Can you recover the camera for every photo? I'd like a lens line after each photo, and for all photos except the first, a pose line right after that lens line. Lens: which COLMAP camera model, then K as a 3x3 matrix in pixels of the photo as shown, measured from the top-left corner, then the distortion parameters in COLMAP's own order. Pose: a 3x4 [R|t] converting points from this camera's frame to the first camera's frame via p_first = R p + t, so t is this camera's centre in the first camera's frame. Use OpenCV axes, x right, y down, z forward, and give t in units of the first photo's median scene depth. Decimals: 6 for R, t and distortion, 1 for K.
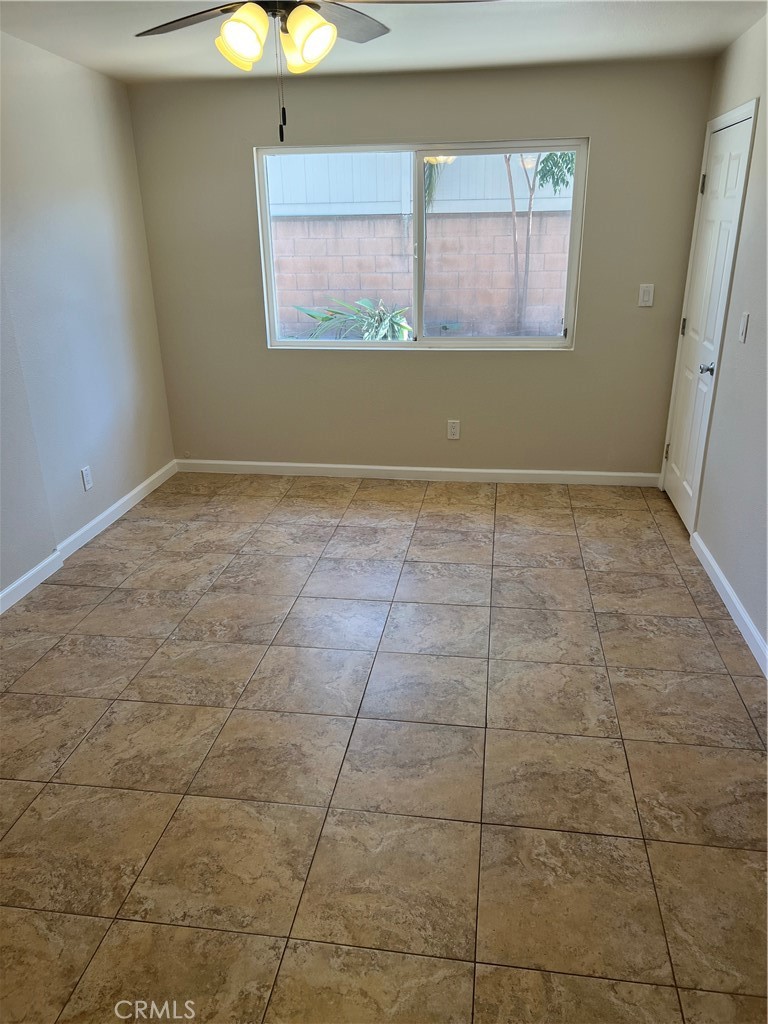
lens RADIAL K [[773.4, 0, 387.0], [0, 773.4, 517.6], [0, 0, 1]] dist [0.045196, -0.047903]
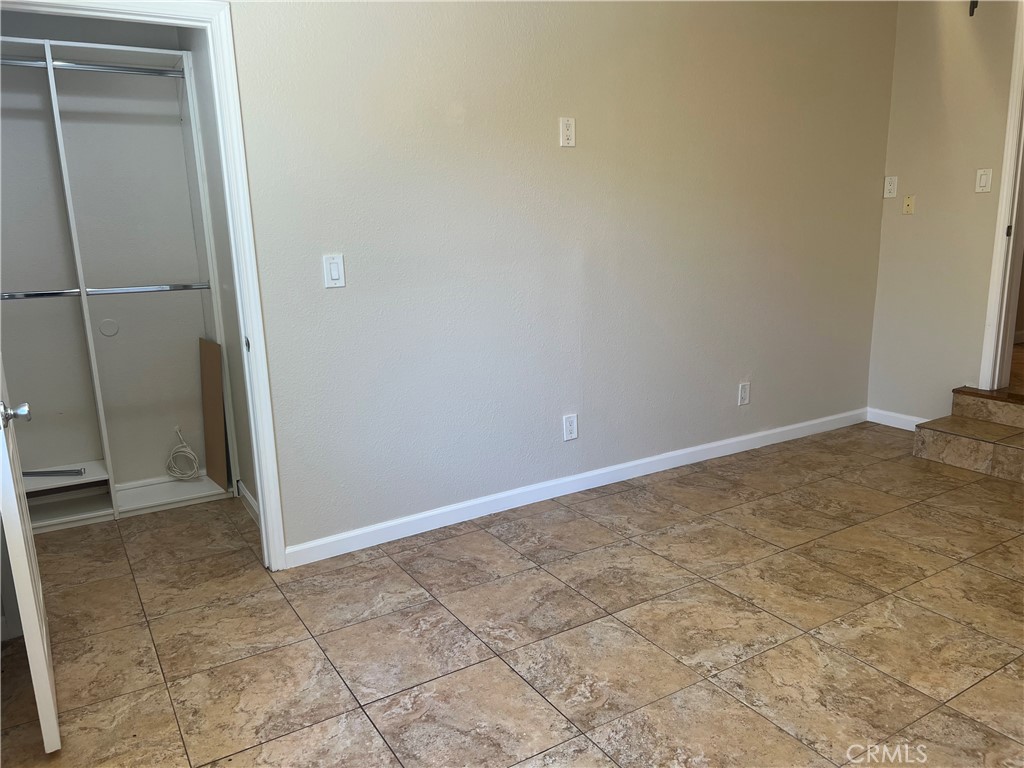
lens RADIAL K [[773.4, 0, 519.0], [0, 773.4, 371.9], [0, 0, 1]] dist [0.045196, -0.047903]
pose [[-0.648441, -0.112213, 0.752949, -0.431638], [0.308770, 0.865297, 0.394870, -0.509612], [-0.695834, 0.488538, -0.526446, 1.633597]]
